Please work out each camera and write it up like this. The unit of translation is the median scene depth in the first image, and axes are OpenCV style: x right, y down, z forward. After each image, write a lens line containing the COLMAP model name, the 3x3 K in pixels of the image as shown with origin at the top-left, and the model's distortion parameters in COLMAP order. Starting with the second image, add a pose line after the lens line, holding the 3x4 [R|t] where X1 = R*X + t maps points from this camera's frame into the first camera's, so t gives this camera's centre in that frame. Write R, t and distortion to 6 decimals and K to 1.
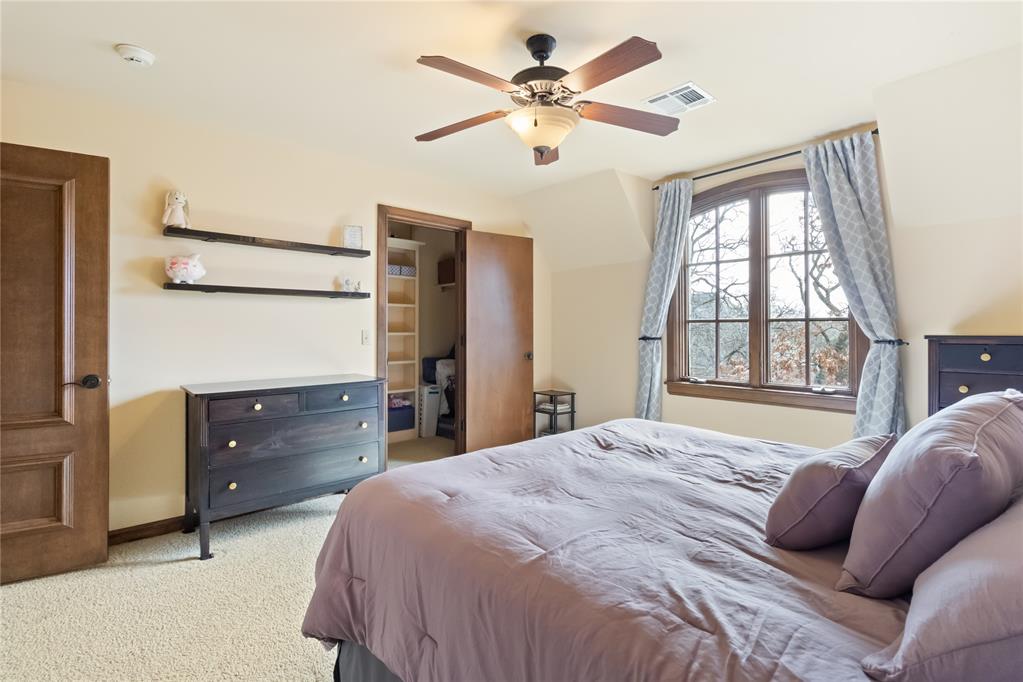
lens RADIAL K [[480.1, 0, 511.5], [0, 480.1, 341.0], [0, 0, 1]] dist [-0.001000, -0.000045]
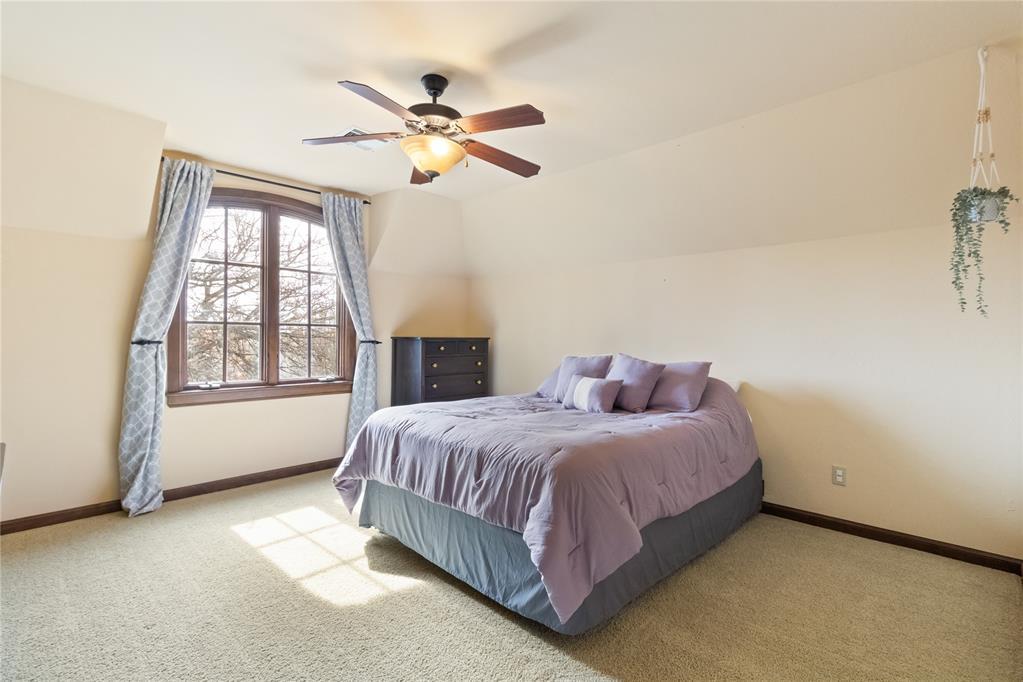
lens RADIAL K [[480.1, 0, 511.5], [0, 480.1, 341.0], [0, 0, 1]] dist [-0.001000, -0.000045]
pose [[-0.073447, -0.011684, 0.997231, -0.646792], [0.012359, 0.999844, 0.012625, -0.011530], [-0.997223, 0.013252, -0.073291, 0.539010]]
